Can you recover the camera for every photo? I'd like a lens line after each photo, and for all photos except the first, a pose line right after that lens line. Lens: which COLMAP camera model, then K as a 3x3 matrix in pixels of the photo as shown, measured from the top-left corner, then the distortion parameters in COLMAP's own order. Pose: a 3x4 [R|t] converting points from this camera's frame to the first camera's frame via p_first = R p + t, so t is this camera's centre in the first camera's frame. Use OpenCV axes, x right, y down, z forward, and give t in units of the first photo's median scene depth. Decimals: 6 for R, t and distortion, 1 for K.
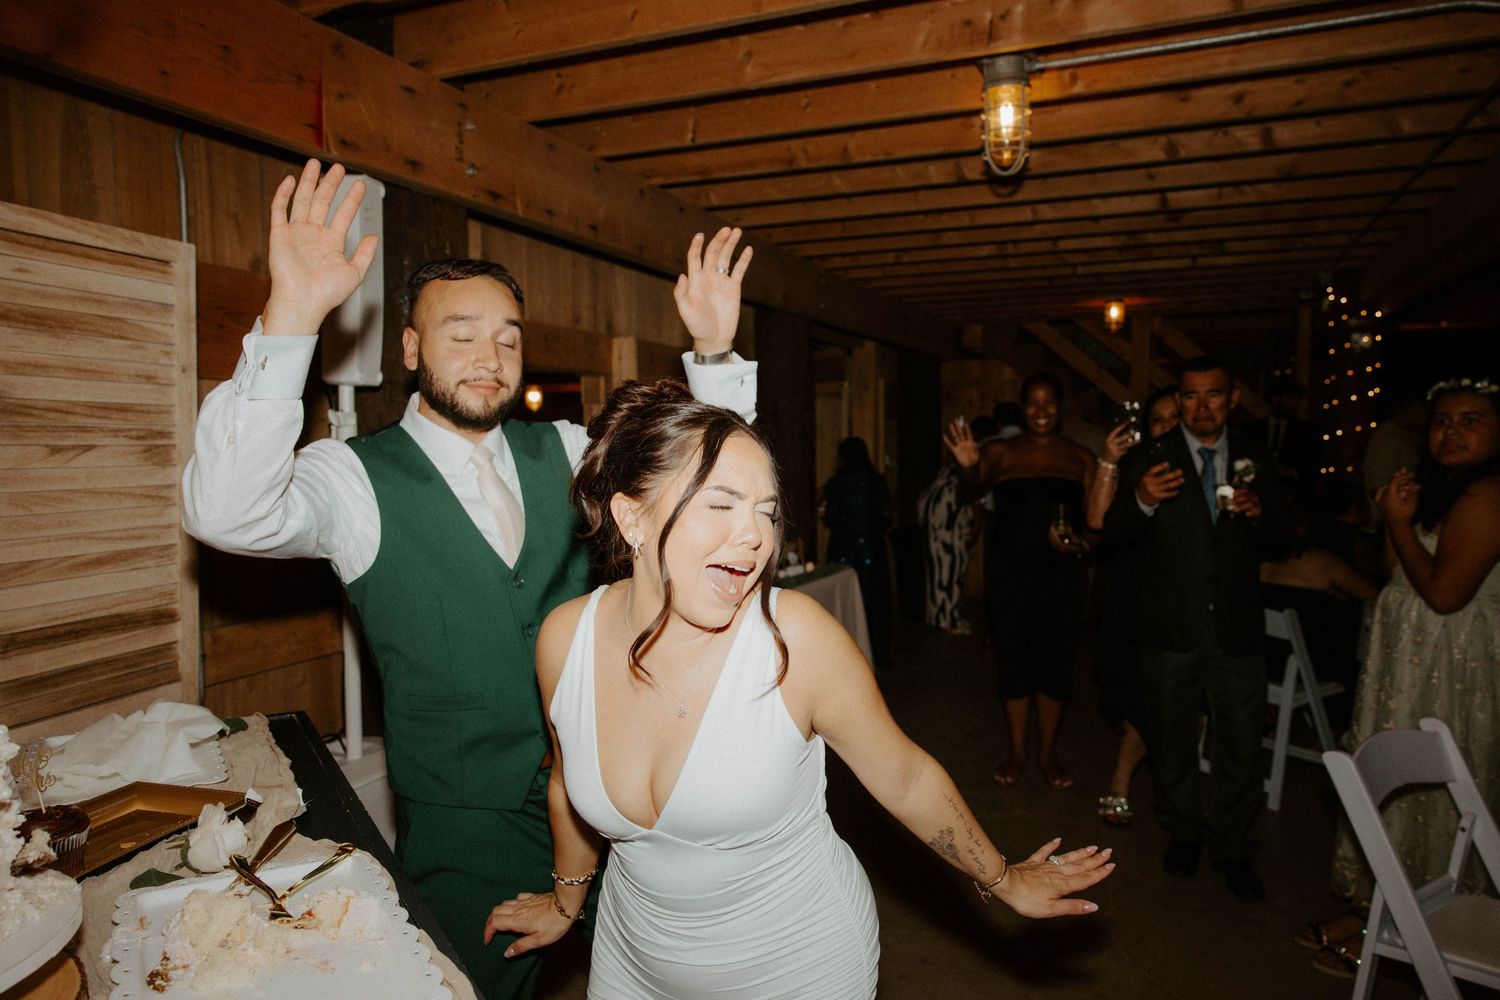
lens RADIAL K [[1000.0, 0, 750.0], [0, 1000.0, 500.0], [0, 0, 1]] dist [0.006127, 0.002669]
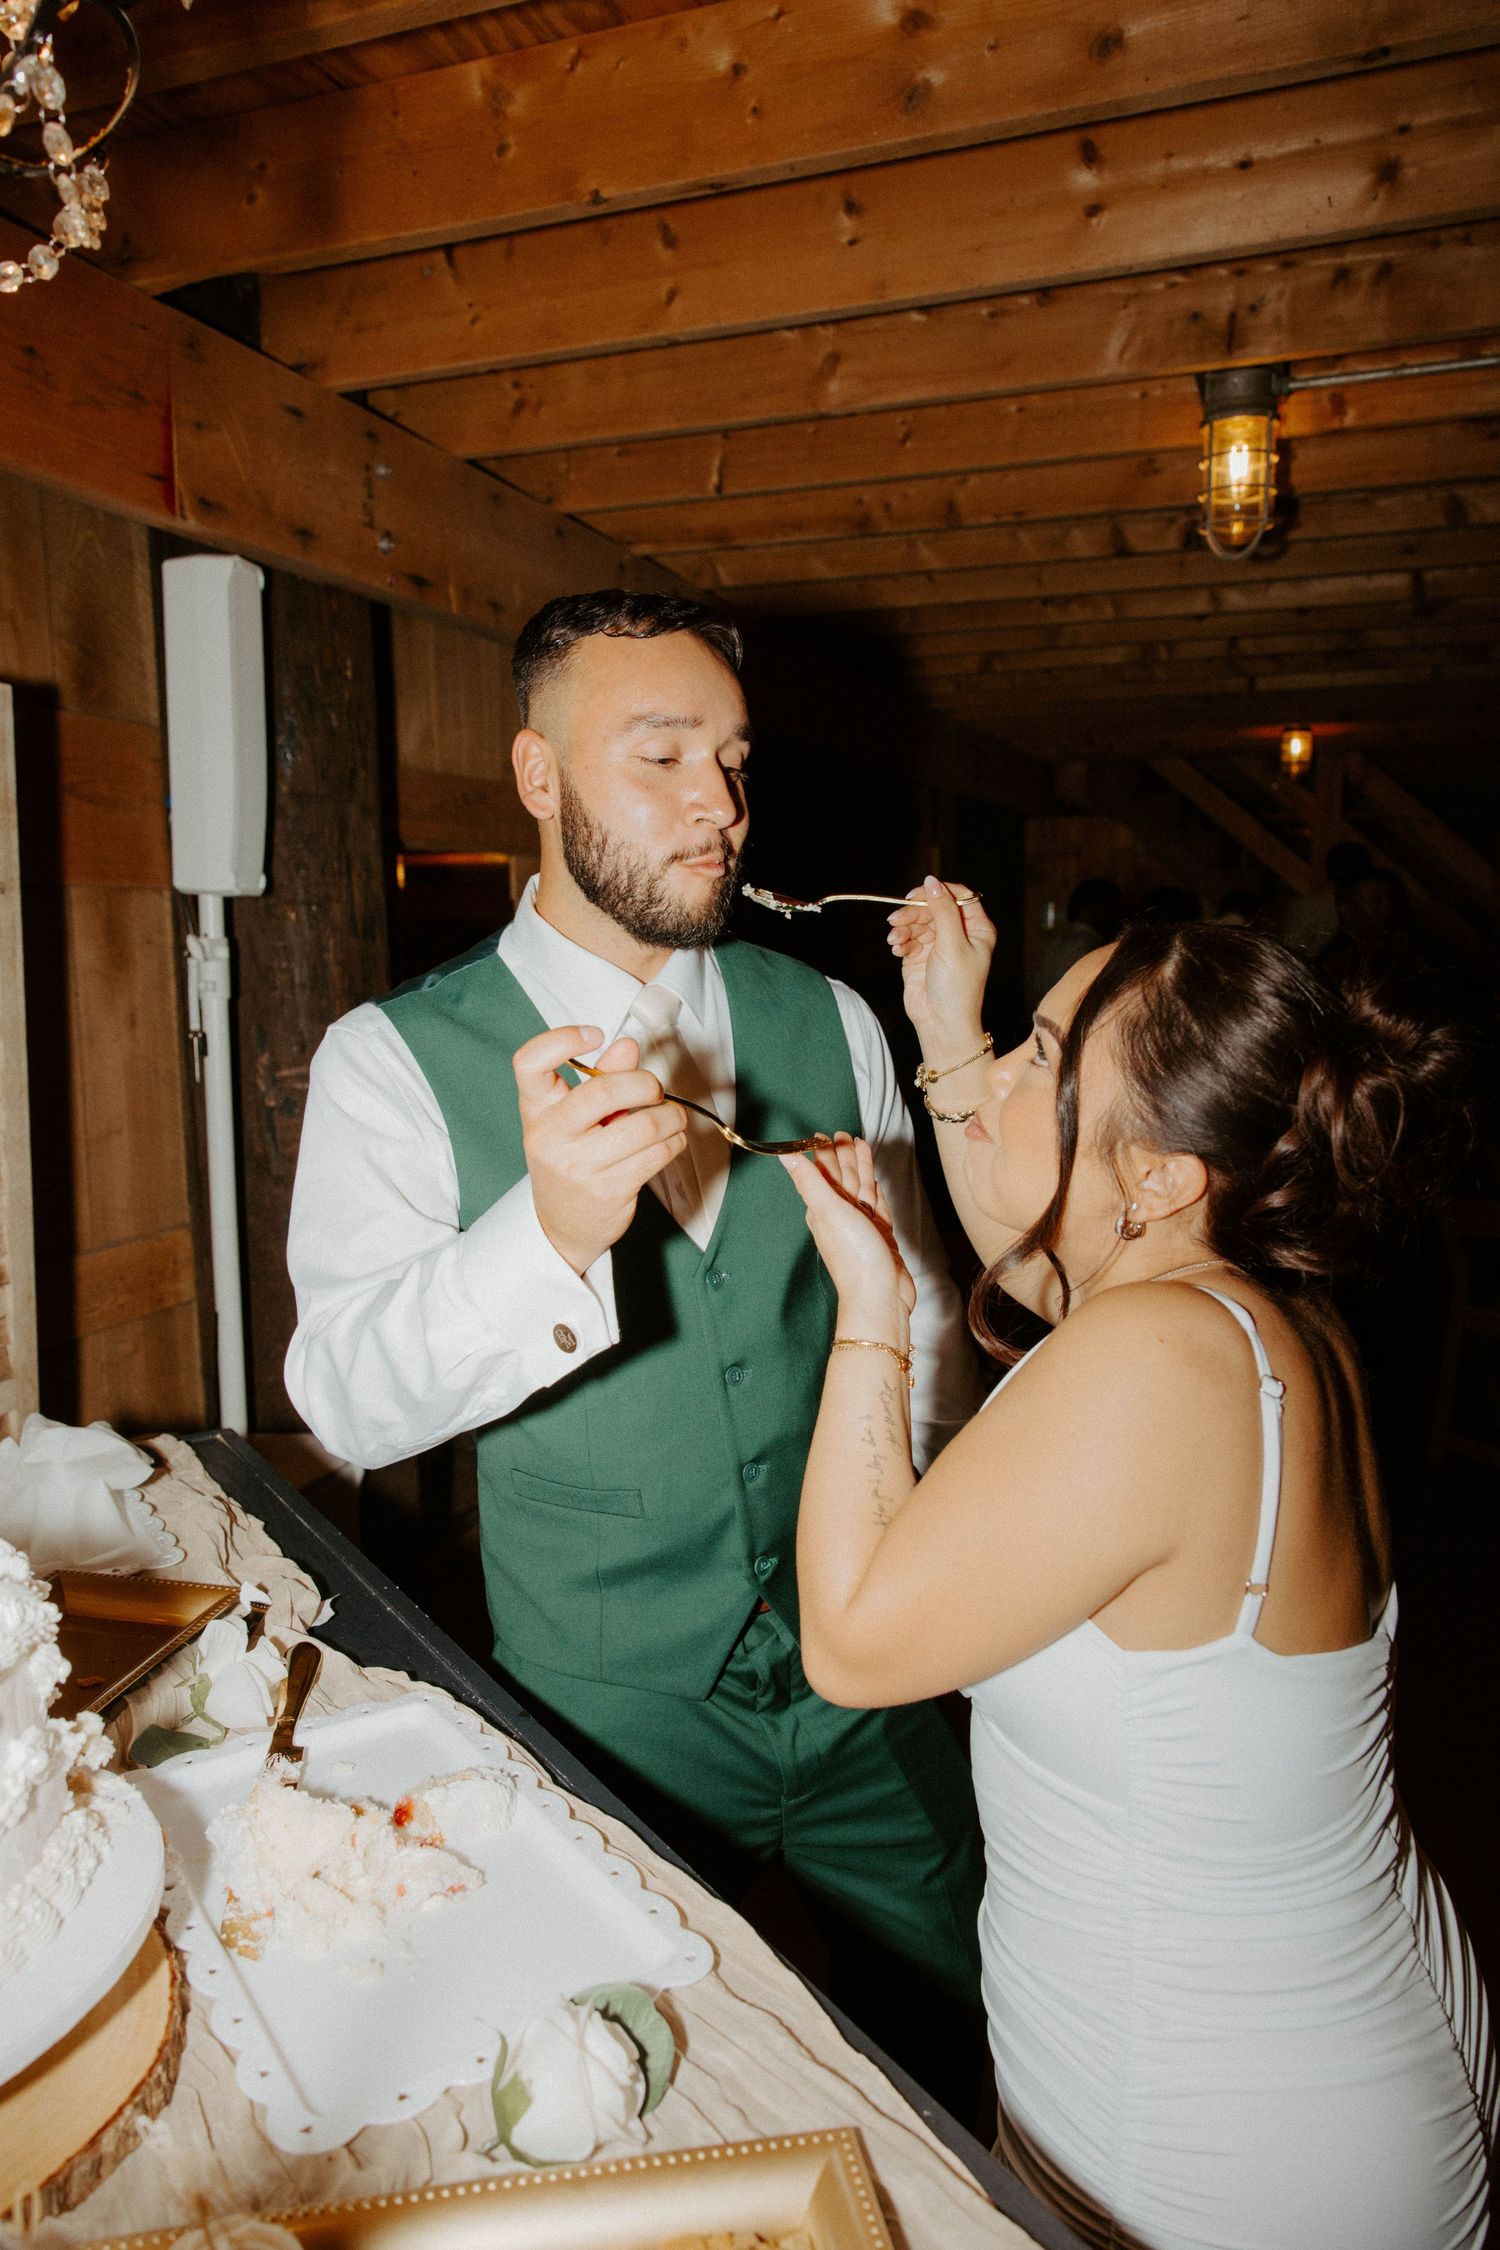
lens RADIAL K [[1528.3, 0, 738.1], [0, 1528.3, 1132.6], [0, 0, 1]] dist [-0.000259, 0.003581]
pose [[0.999213, -0.004970, 0.039361, -0.108425], [0.001964, 0.997102, 0.076047, -0.037462], [-0.039625, -0.075910, 0.996327, 0.013904]]
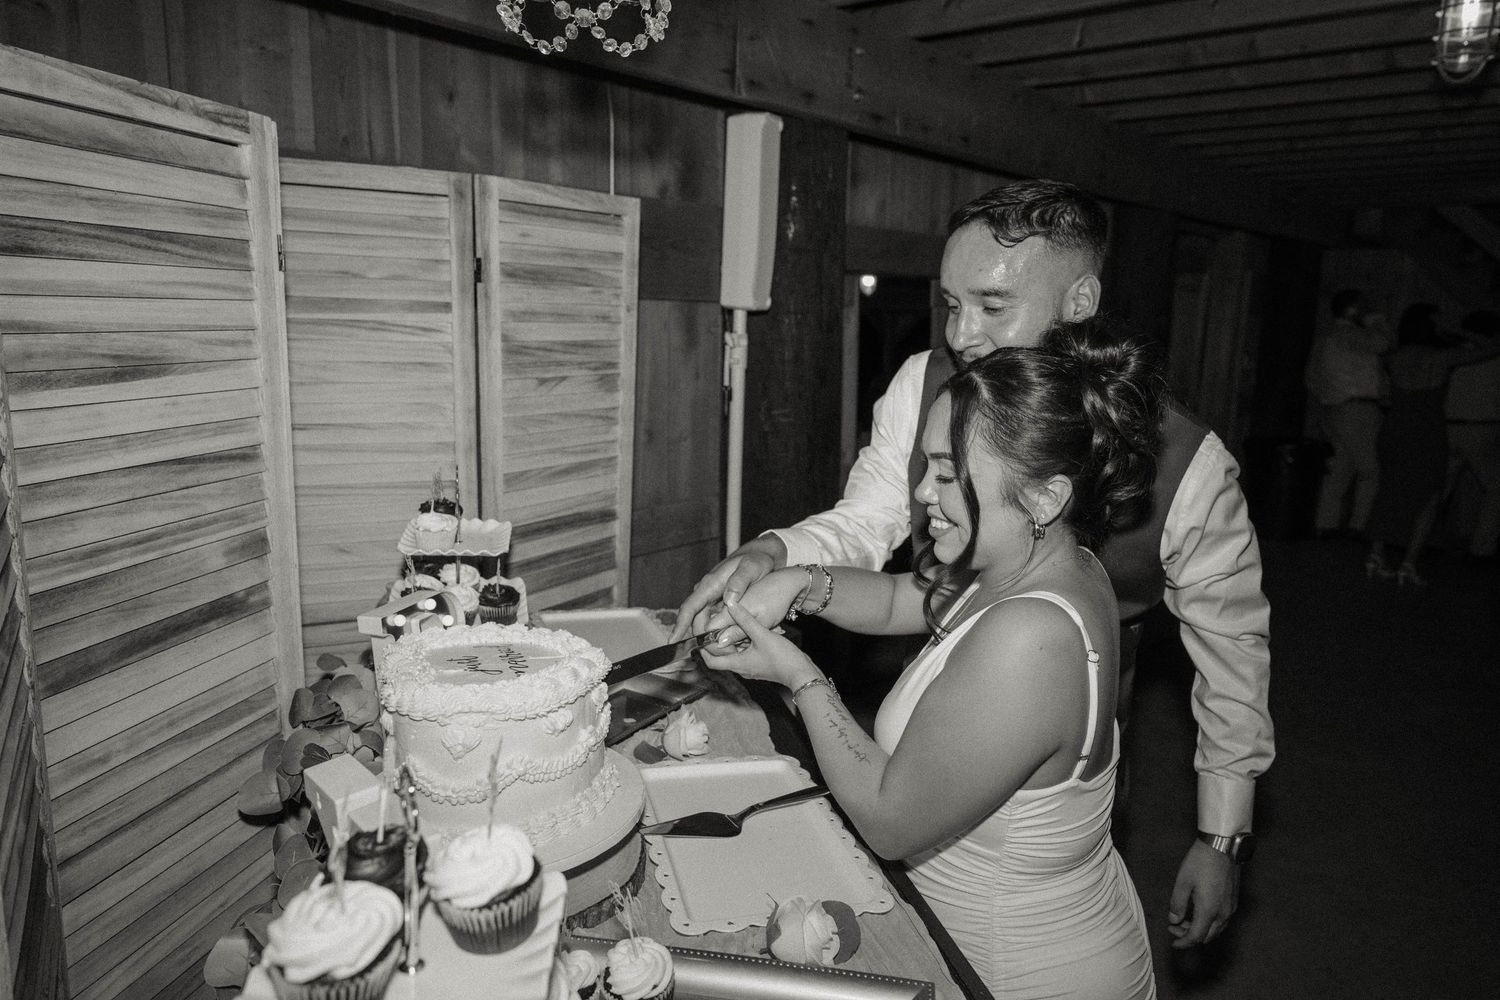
lens RADIAL K [[1000.0, 0, 750.0], [0, 1000.0, 500.0], [0, 0, 1]] dist [0.006127, 0.002669]
pose [[0.952627, 0.086799, -0.291494, -0.051463], [-0.047920, 0.989276, 0.137971, -0.058264], [0.300344, -0.117466, 0.946570, -0.069452]]
